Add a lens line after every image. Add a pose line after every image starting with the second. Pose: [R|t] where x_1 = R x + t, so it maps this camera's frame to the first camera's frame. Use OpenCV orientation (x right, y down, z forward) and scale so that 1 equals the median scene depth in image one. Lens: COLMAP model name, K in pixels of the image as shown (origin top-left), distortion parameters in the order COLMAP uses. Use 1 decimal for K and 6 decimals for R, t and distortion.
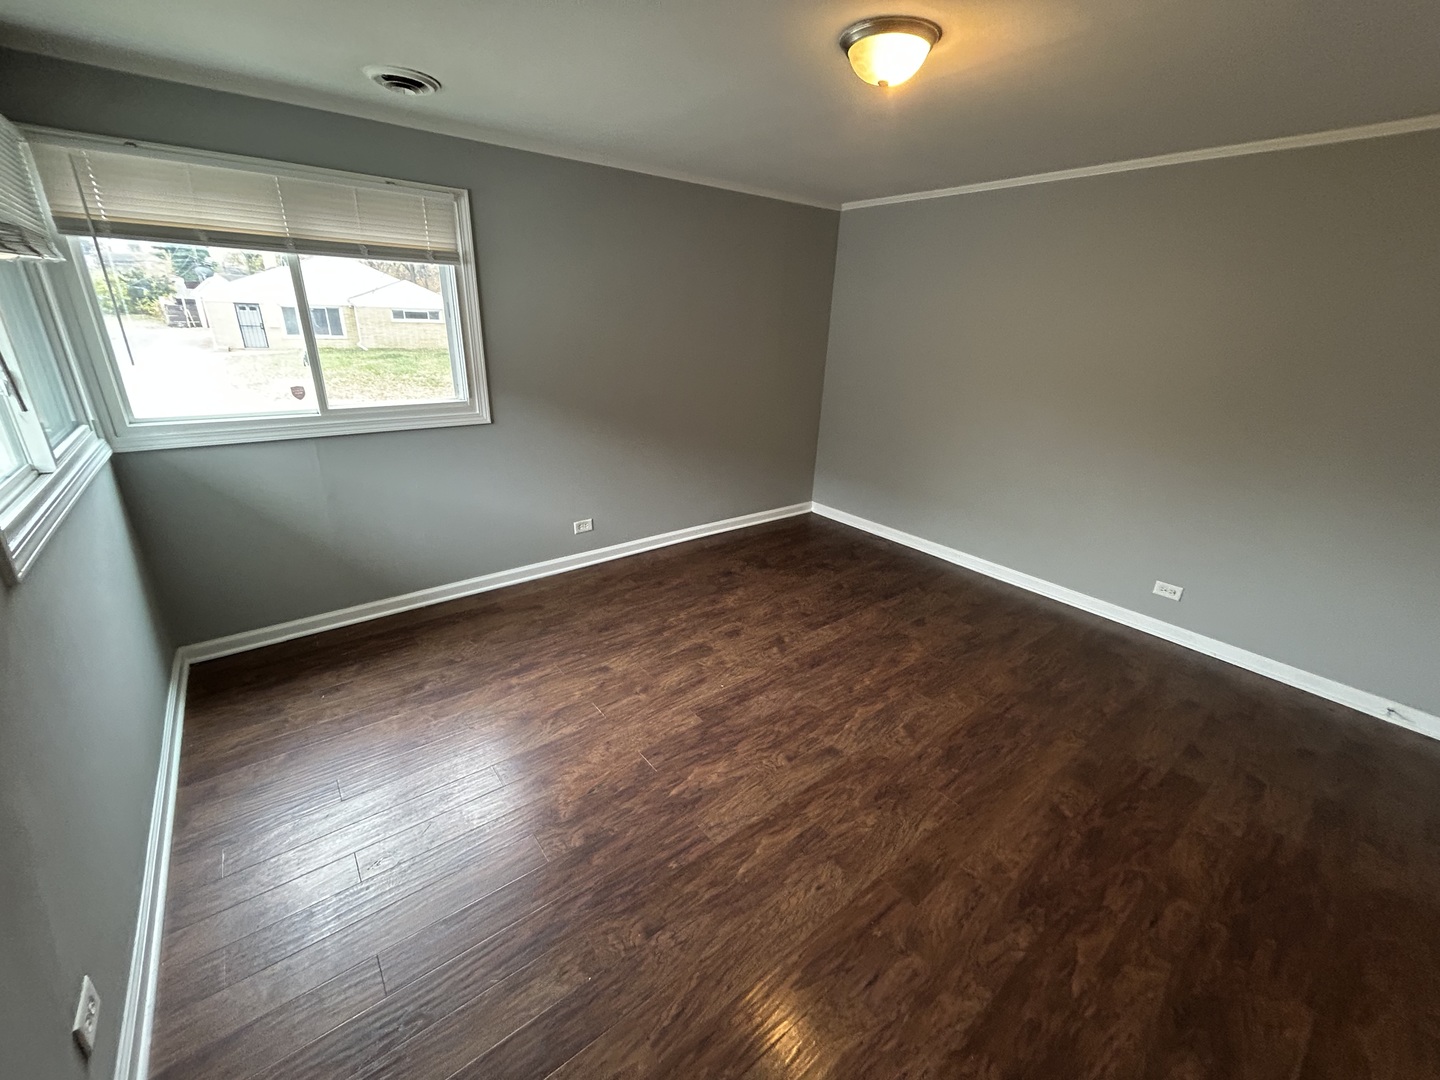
lens RADIAL K [[585.2, 0, 725.3], [0, 585.2, 533.3], [0, 0, 1]] dist [0.004302, 0.000743]
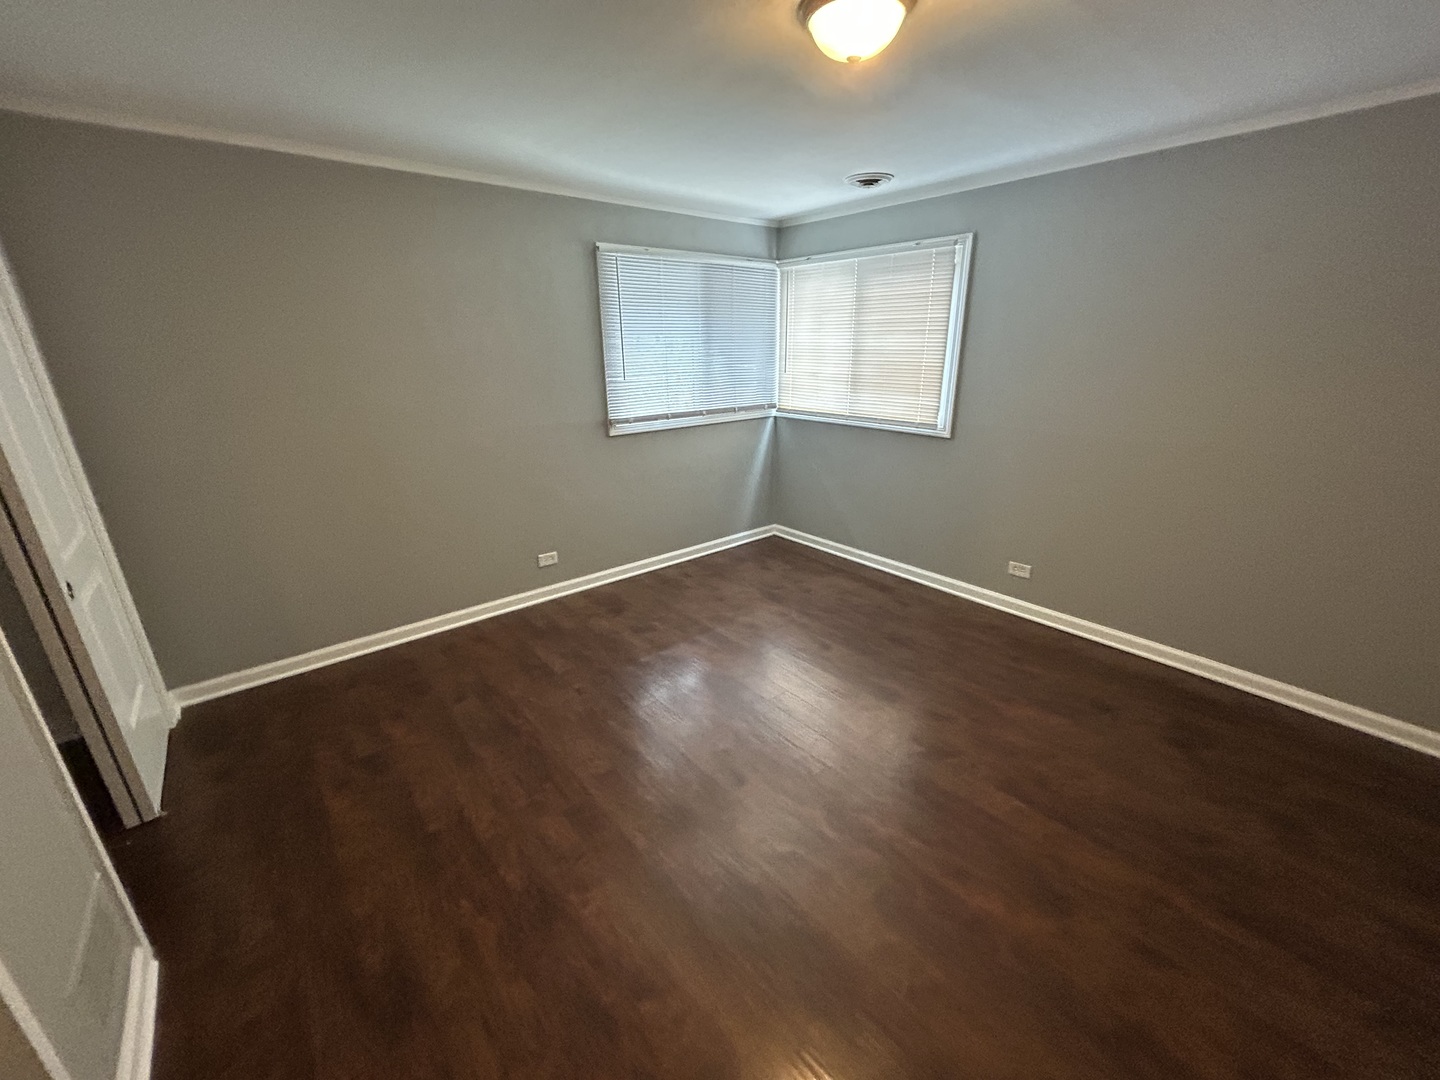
lens RADIAL K [[585.2, 0, 729.0], [0, 585.2, 544.1], [0, 0, 1]] dist [0.004302, 0.000743]
pose [[0.029525, 0.303700, -0.952310, 0.768454], [-0.337183, 0.899909, 0.276535, -0.190166], [0.940976, 0.312938, 0.128972, 0.571965]]
